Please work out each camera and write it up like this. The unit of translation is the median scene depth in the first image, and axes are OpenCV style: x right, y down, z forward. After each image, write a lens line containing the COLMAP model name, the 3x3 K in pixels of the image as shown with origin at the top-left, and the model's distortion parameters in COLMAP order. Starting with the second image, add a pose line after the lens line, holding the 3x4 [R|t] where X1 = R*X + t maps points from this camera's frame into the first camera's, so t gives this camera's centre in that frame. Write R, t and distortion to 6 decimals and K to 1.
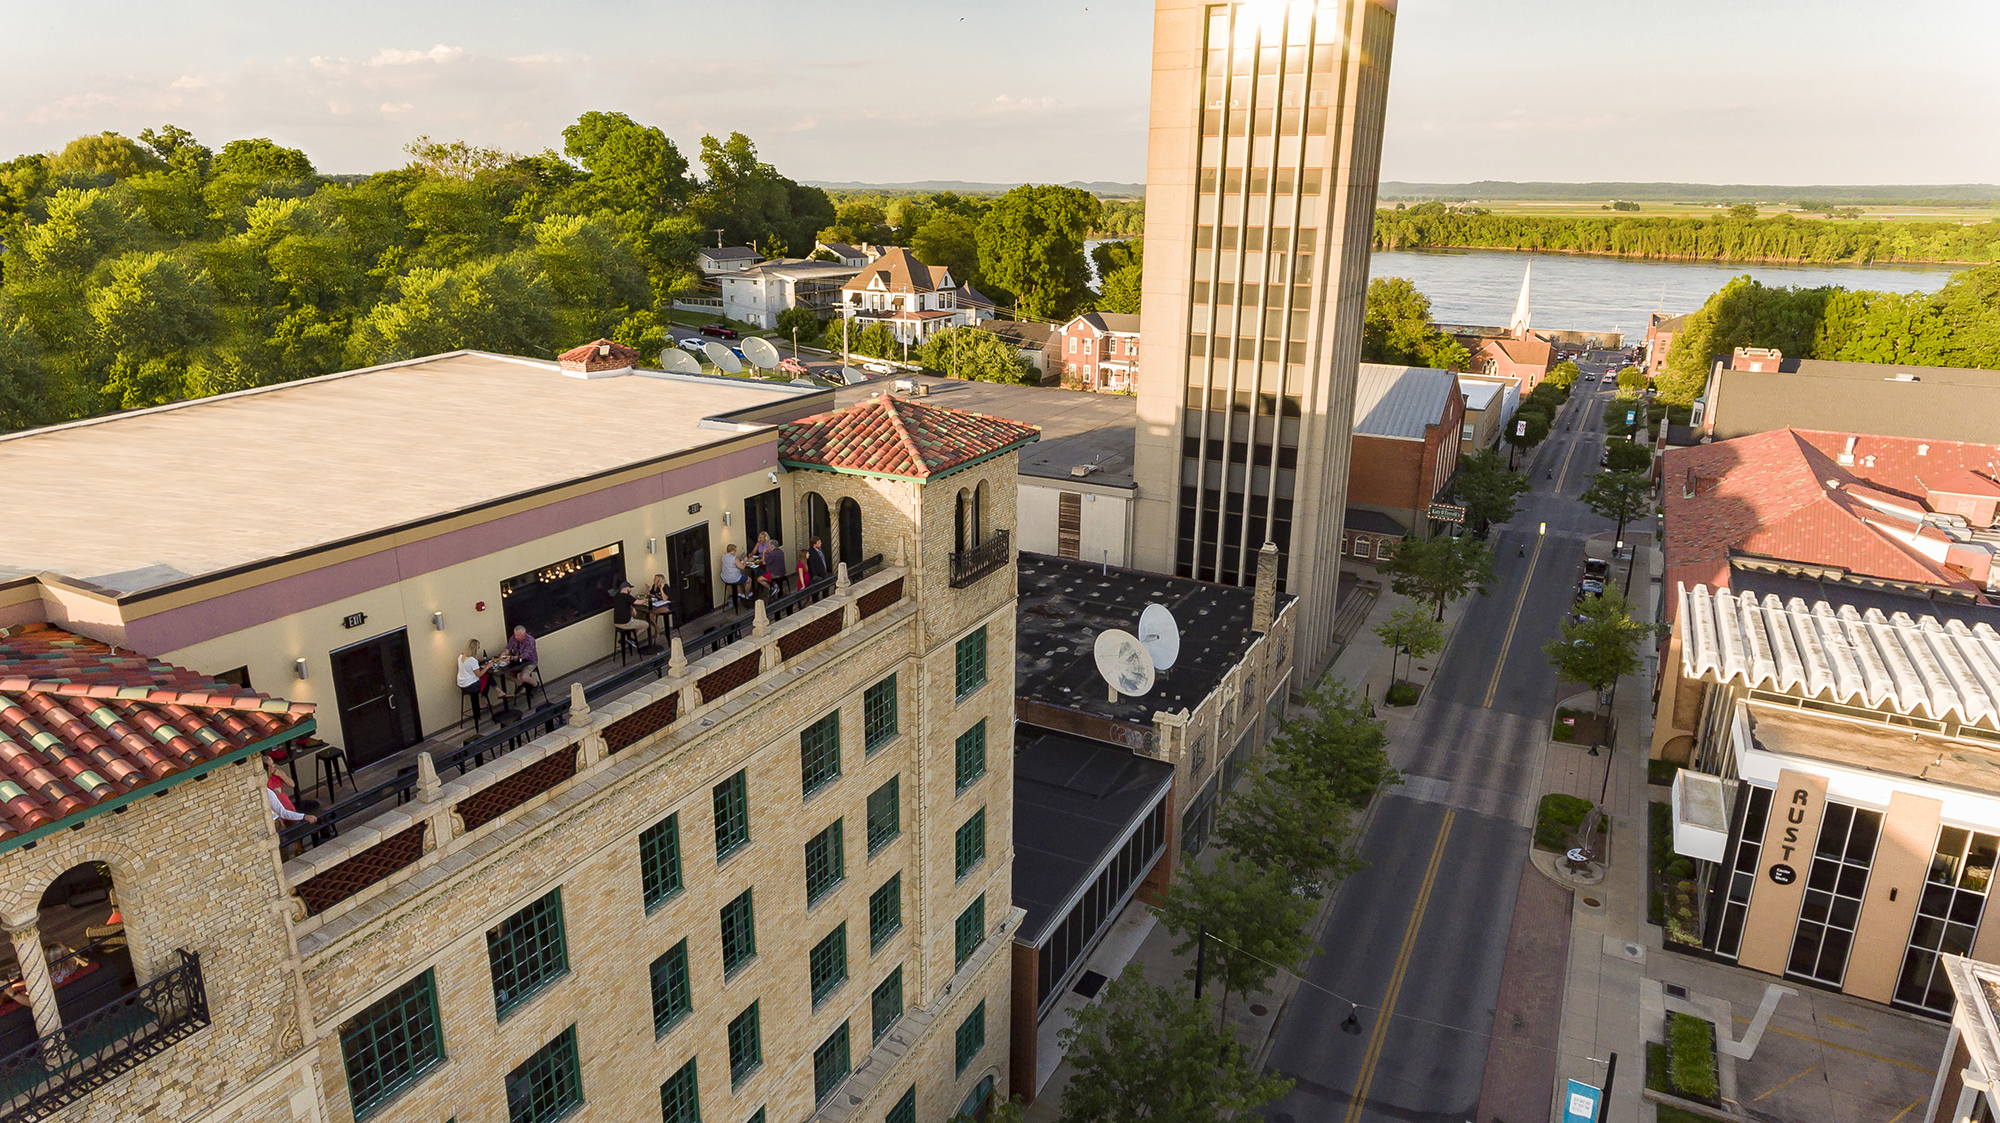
lens RADIAL K [[1170.2, 0, 996.9], [0, 1170.2, 553.2], [0, 0, 1]] dist [0.026613, 0.000569]
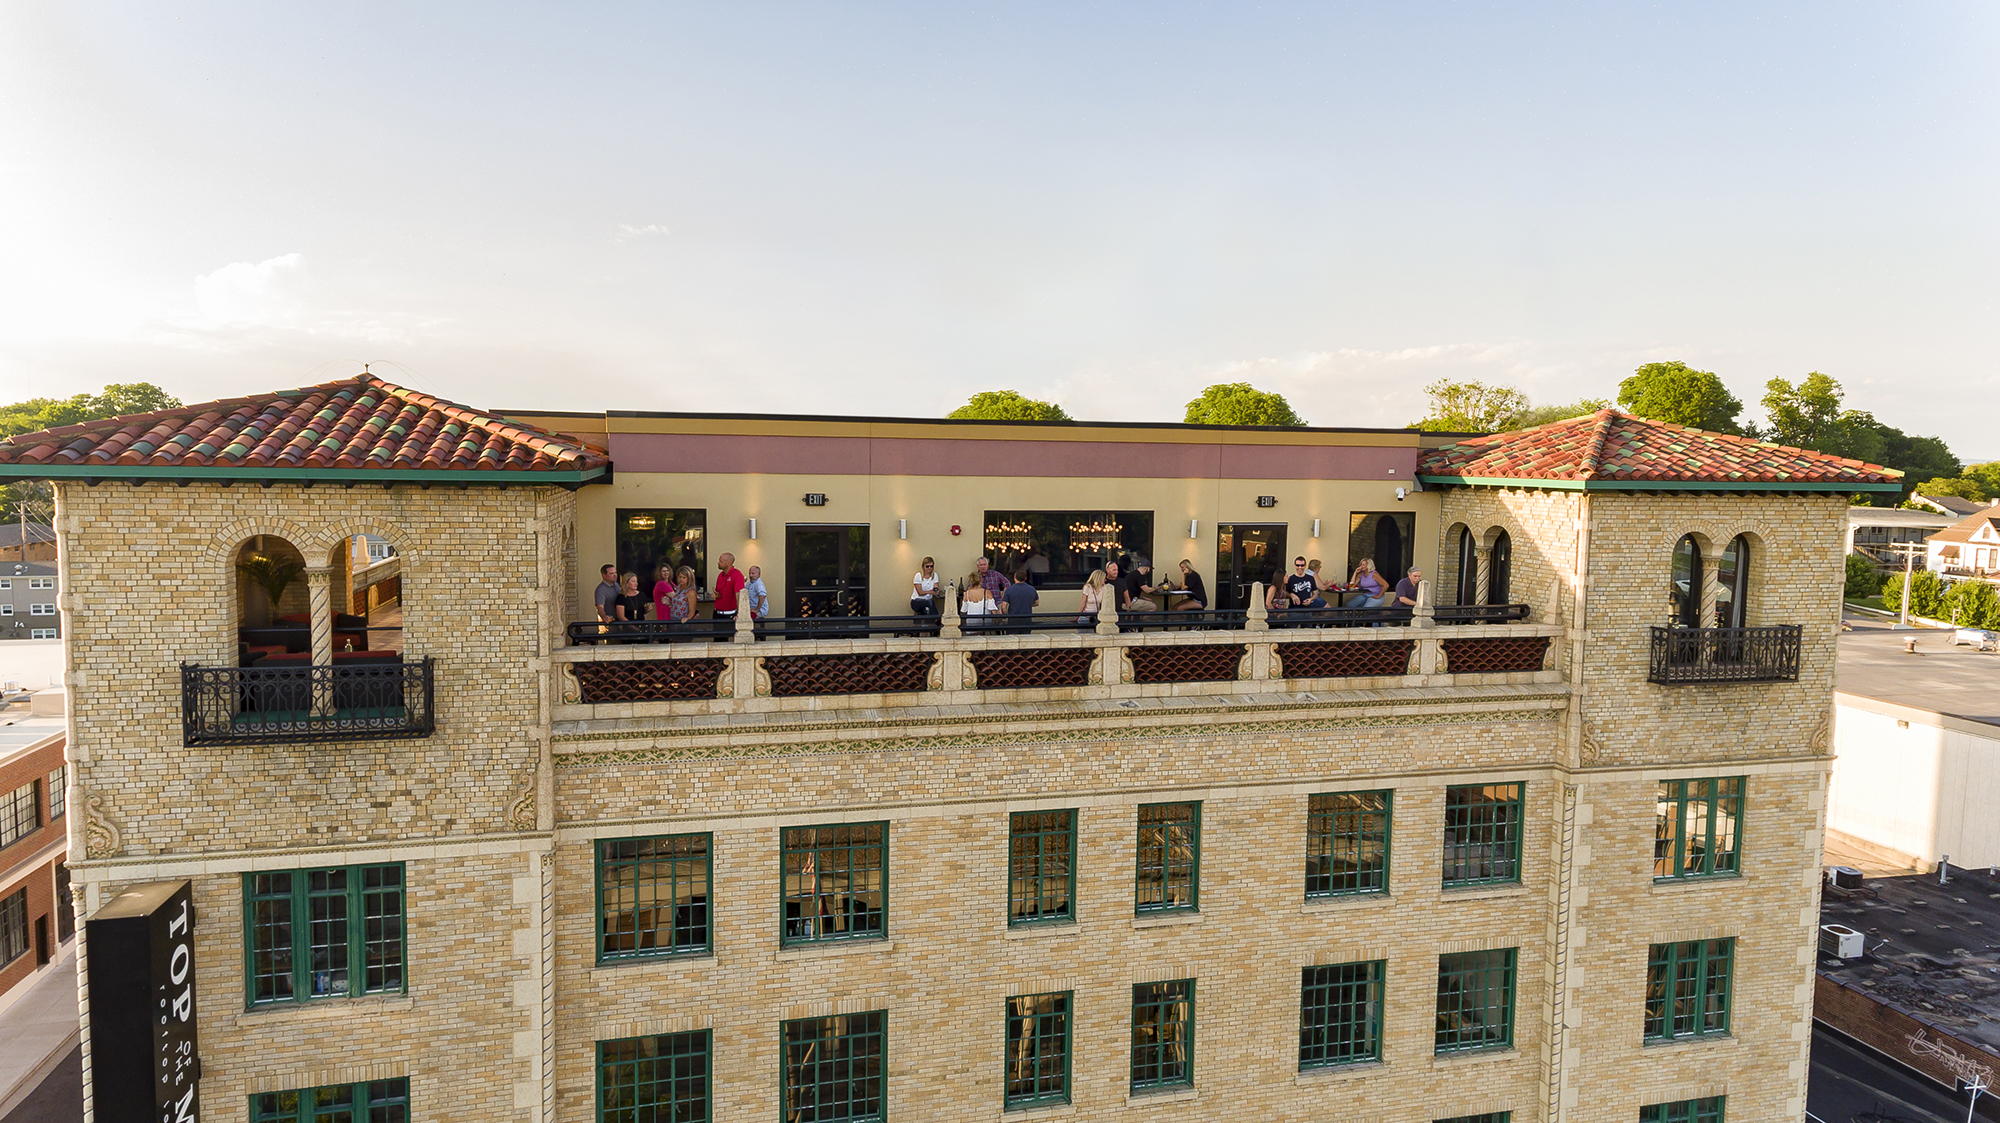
lens RADIAL K [[1170.2, 0, 999.6], [0, 1170.2, 553.1], [0, 0, 1]] dist [0.026613, 0.000569]
pose [[0.673909, 0.066528, -0.735813, 0.214750], [-0.230749, 0.965070, -0.124079, 0.138976], [0.701856, 0.253406, 0.665721, 0.344022]]
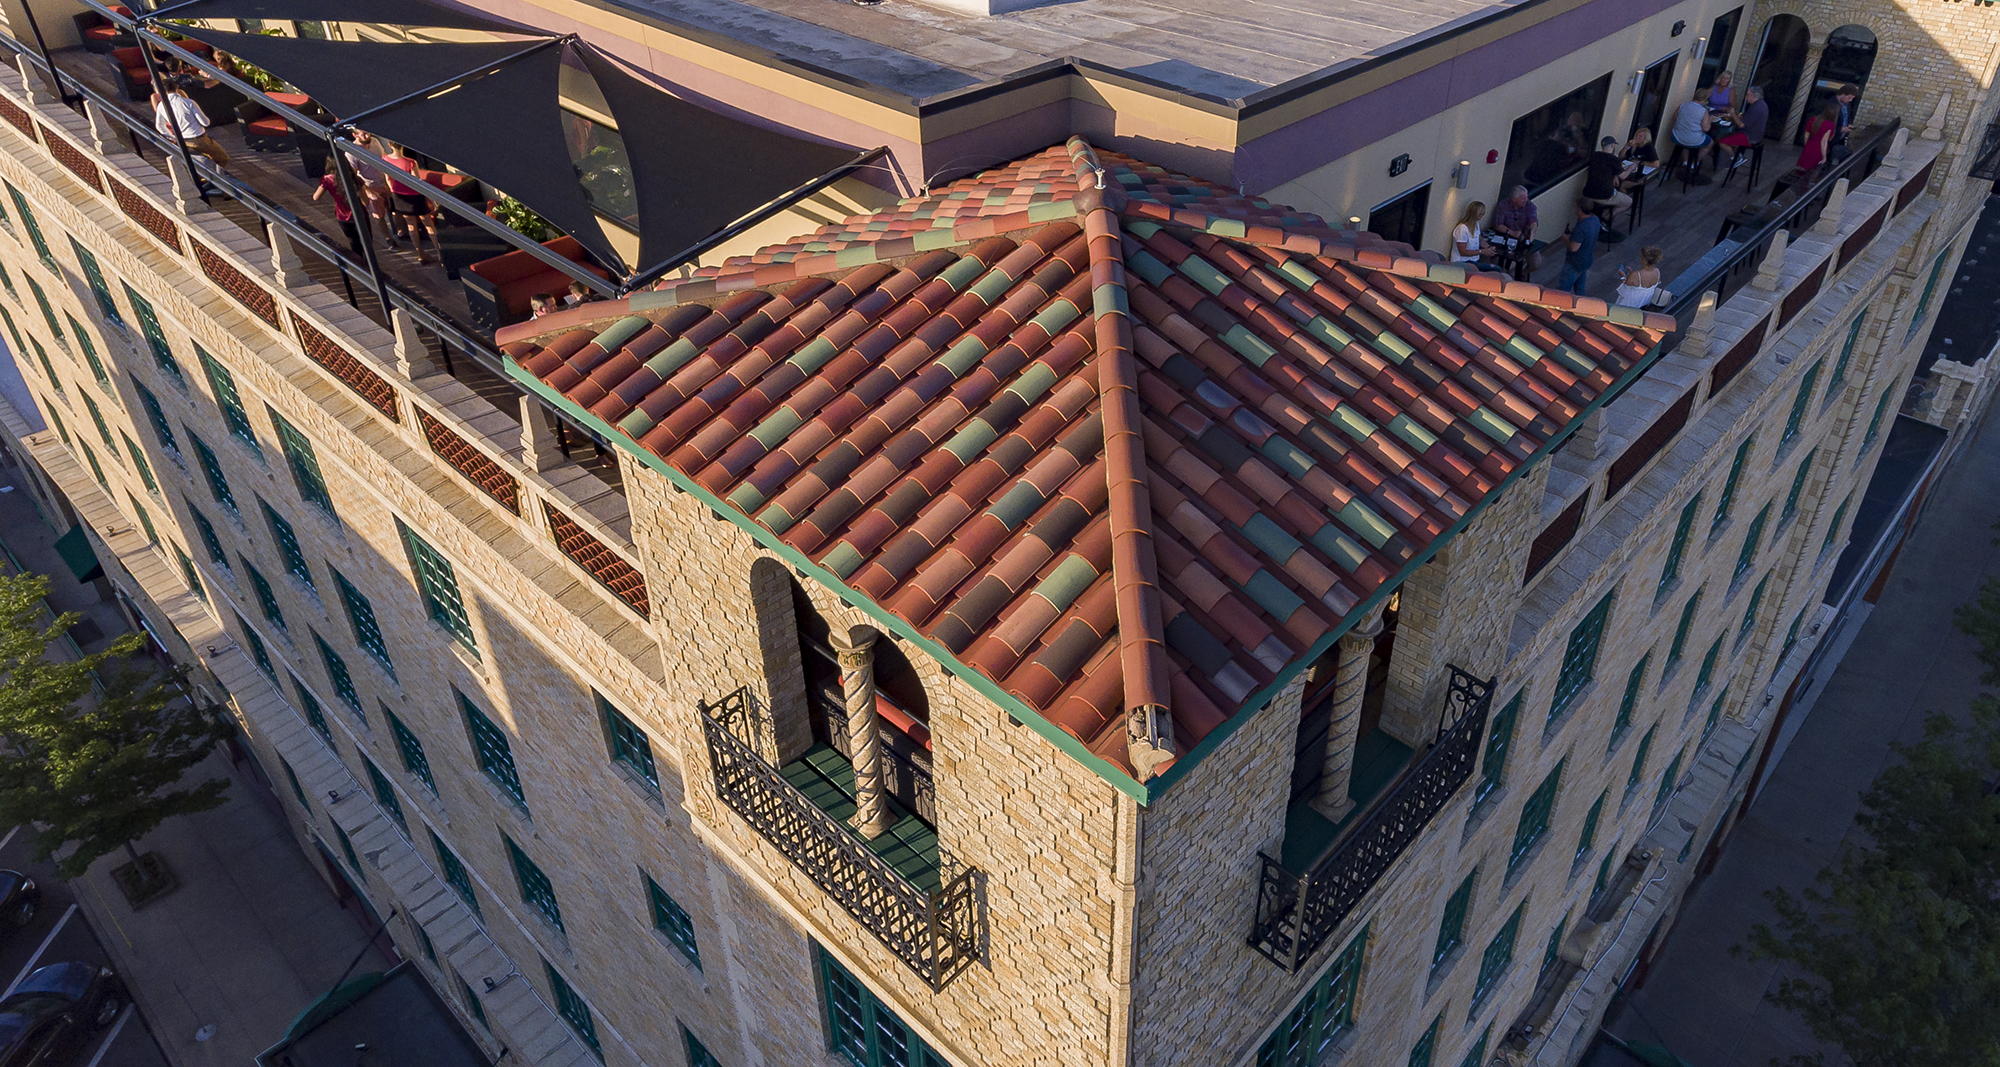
lens RADIAL K [[1293.0, 0, 1100.5], [0, 1293.0, 438.5], [0, 0, 1]] dist [0.023829, 0.000520]
pose [[0.972405, 0.130876, -0.193133, -0.406794], [-0.078332, 0.962929, 0.258131, 0.021757], [0.219756, -0.235879, 0.946609, 0.163304]]
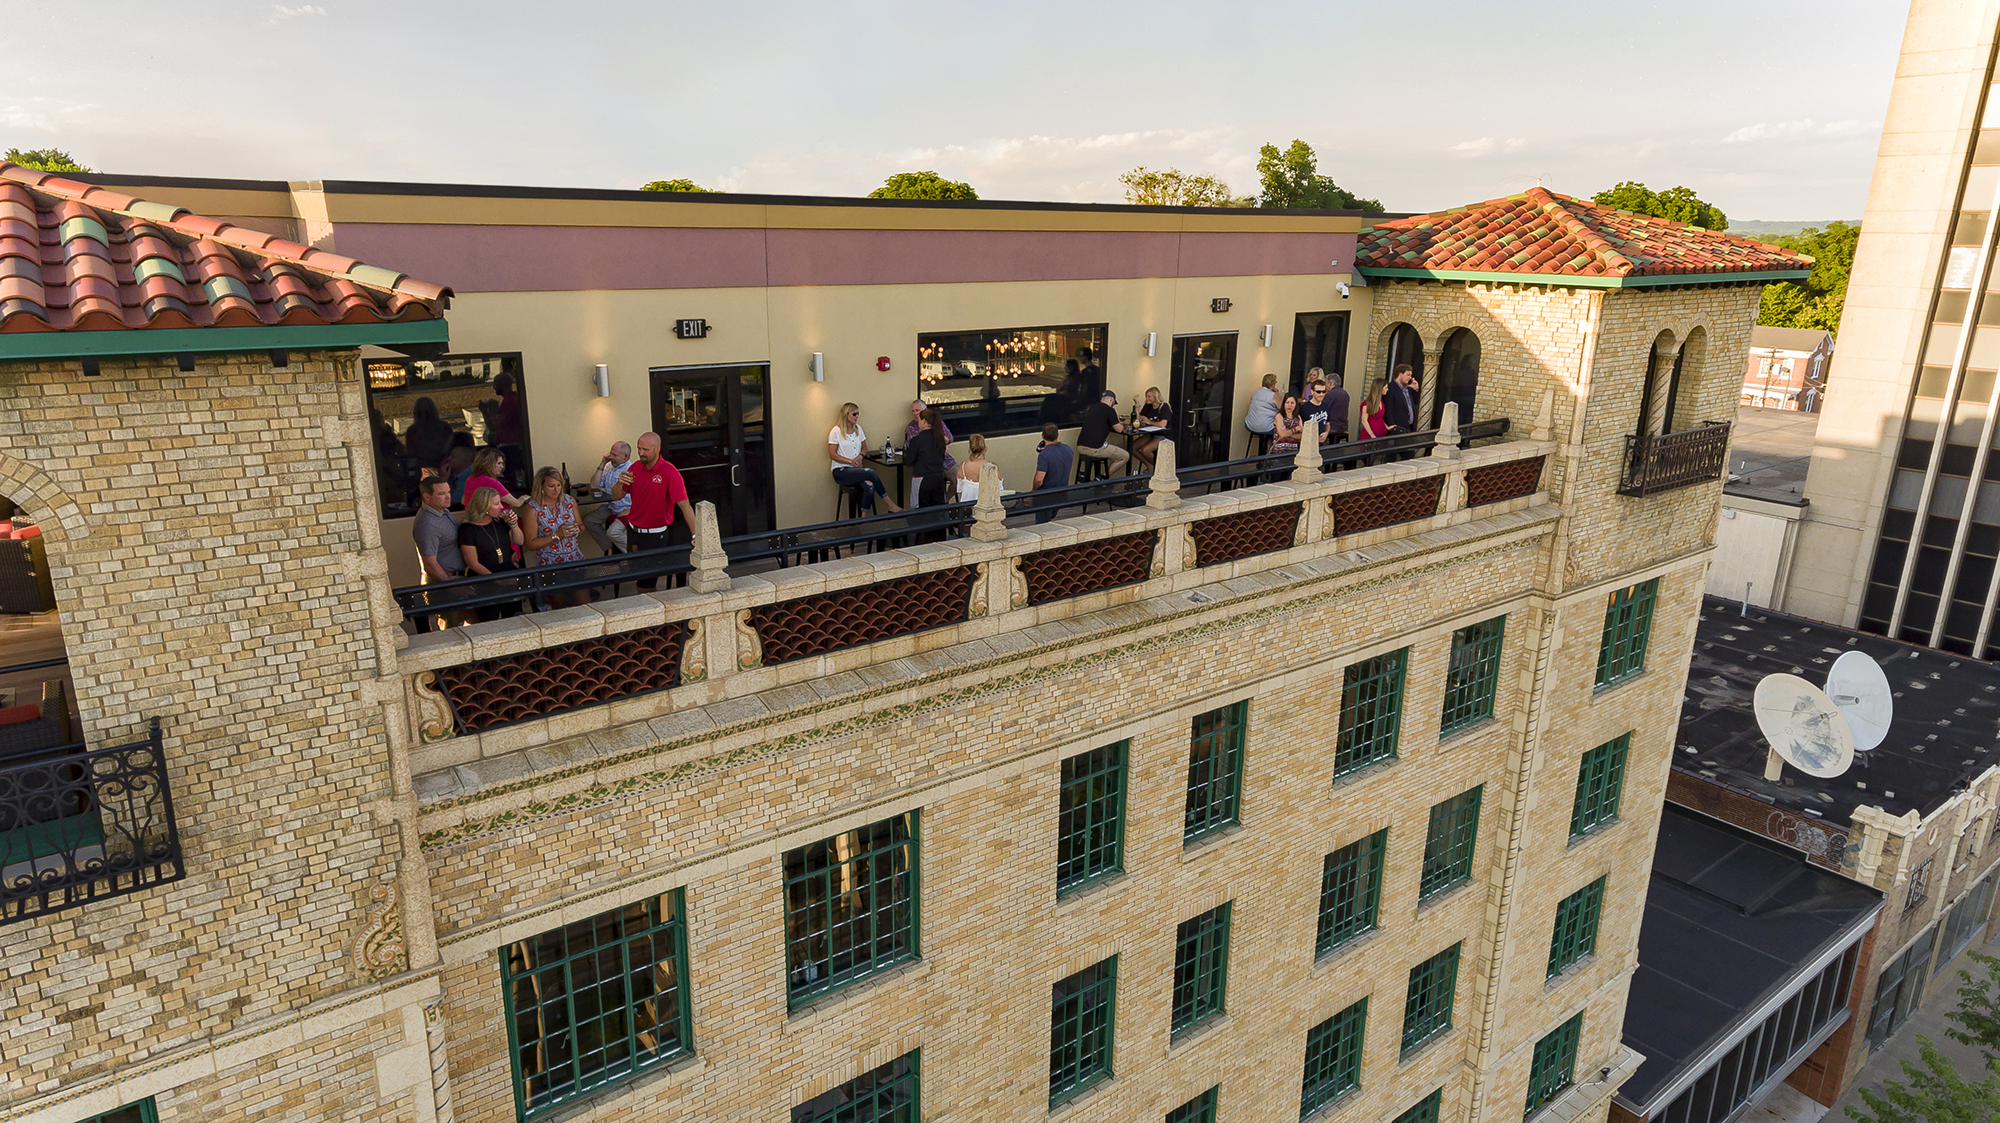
lens RADIAL K [[1170.2, 0, 1001.8], [0, 1170.2, 553.0], [0, 0, 1]] dist [0.026613, 0.000569]
pose [[0.905888, 0.122581, -0.405390, -0.087585], [-0.134877, 0.990861, -0.001782, 0.116035], [0.401466, 0.056292, 0.914142, 0.364768]]
